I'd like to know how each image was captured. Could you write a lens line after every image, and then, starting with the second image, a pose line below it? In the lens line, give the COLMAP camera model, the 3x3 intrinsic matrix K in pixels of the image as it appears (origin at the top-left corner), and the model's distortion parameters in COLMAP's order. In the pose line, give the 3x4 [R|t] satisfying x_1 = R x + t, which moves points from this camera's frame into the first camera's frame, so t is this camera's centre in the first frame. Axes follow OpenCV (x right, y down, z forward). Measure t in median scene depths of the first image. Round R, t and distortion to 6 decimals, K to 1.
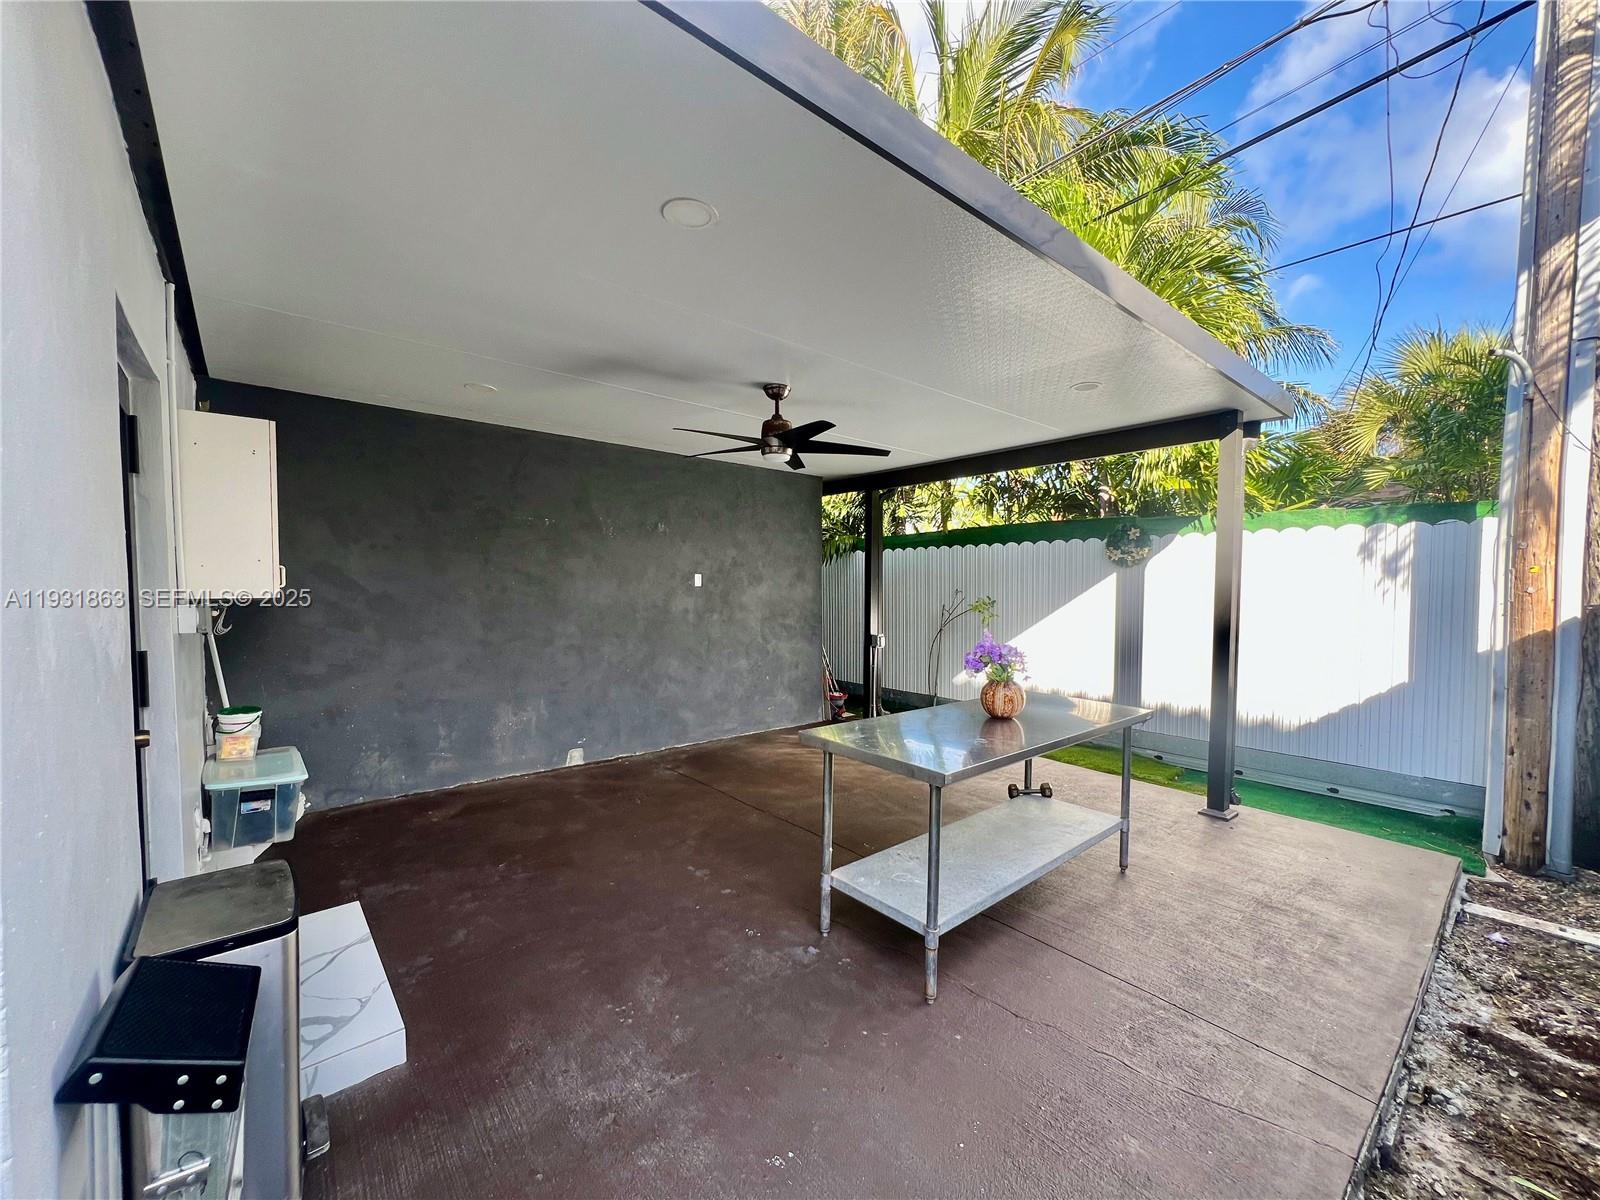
lens RADIAL K [[639.0, 0, 800.6], [0, 639.0, 602.9], [0, 0, 1]] dist [-0.002334, 0.000218]
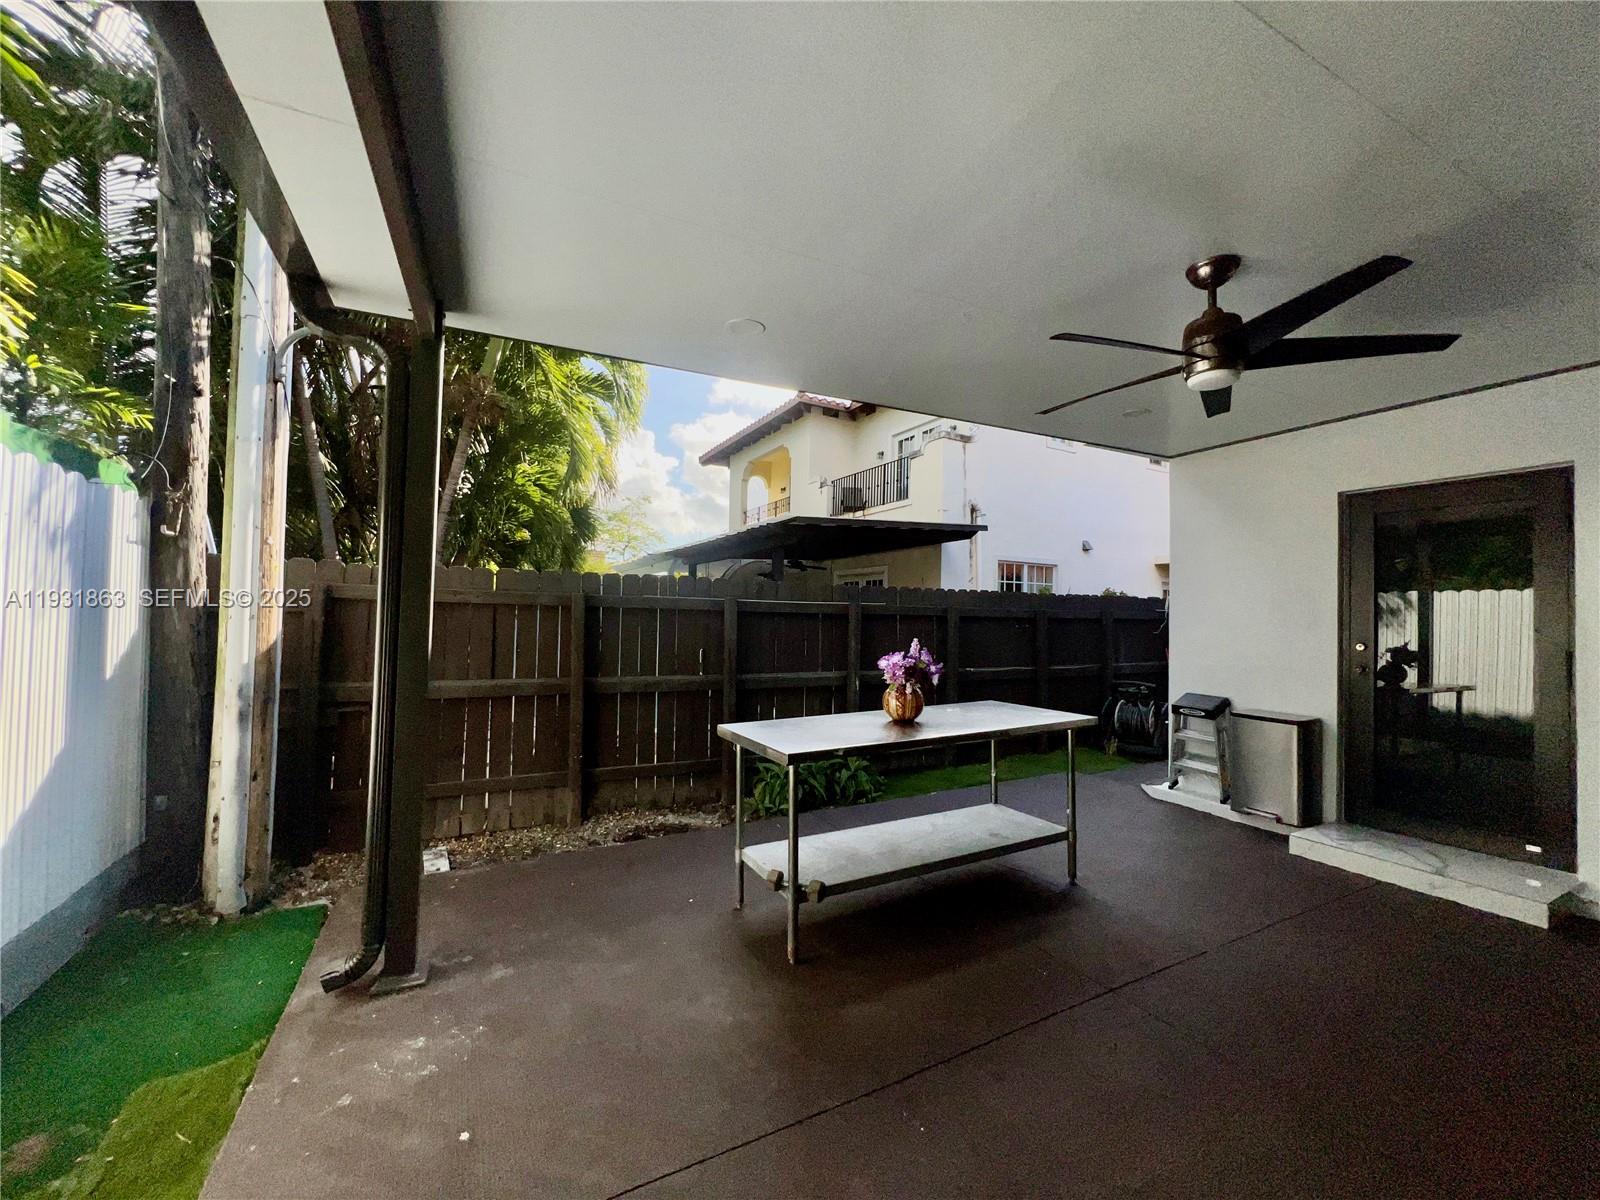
lens RADIAL K [[639.0, 0, 799.5], [0, 639.0, 604.4], [0, 0, 1]] dist [-0.002334, 0.000218]
pose [[-0.974821, -0.012968, 0.222612, 0.149360], [-0.007324, 0.999631, 0.026160, -0.021567], [-0.222870, 0.023871, -0.974556, 1.237055]]
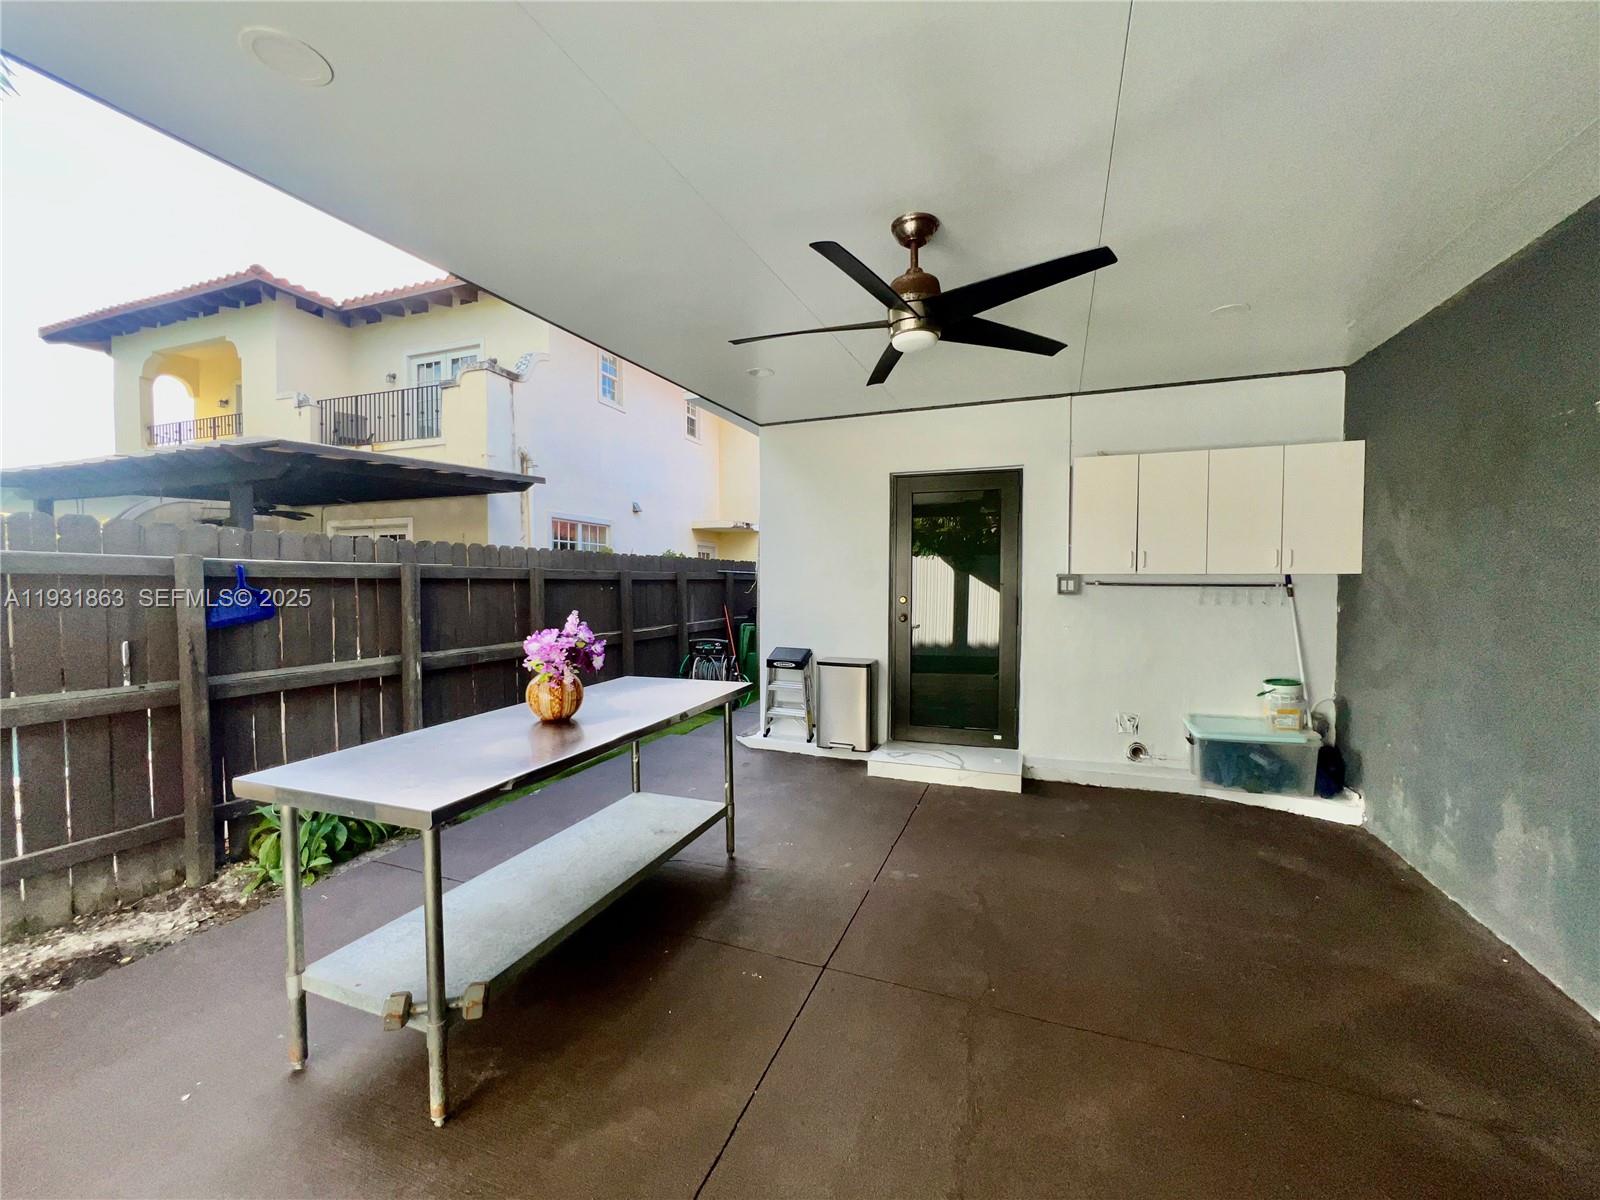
lens RADIAL K [[639.0, 0, 799.8], [0, 639.0, 602.3], [0, 0, 1]] dist [-0.002334, 0.000218]
pose [[-0.879996, 0.014099, -0.474772, 0.253541], [-0.023164, 0.997096, 0.072546, -0.017364], [0.474416, 0.074838, -0.877114, 1.103592]]
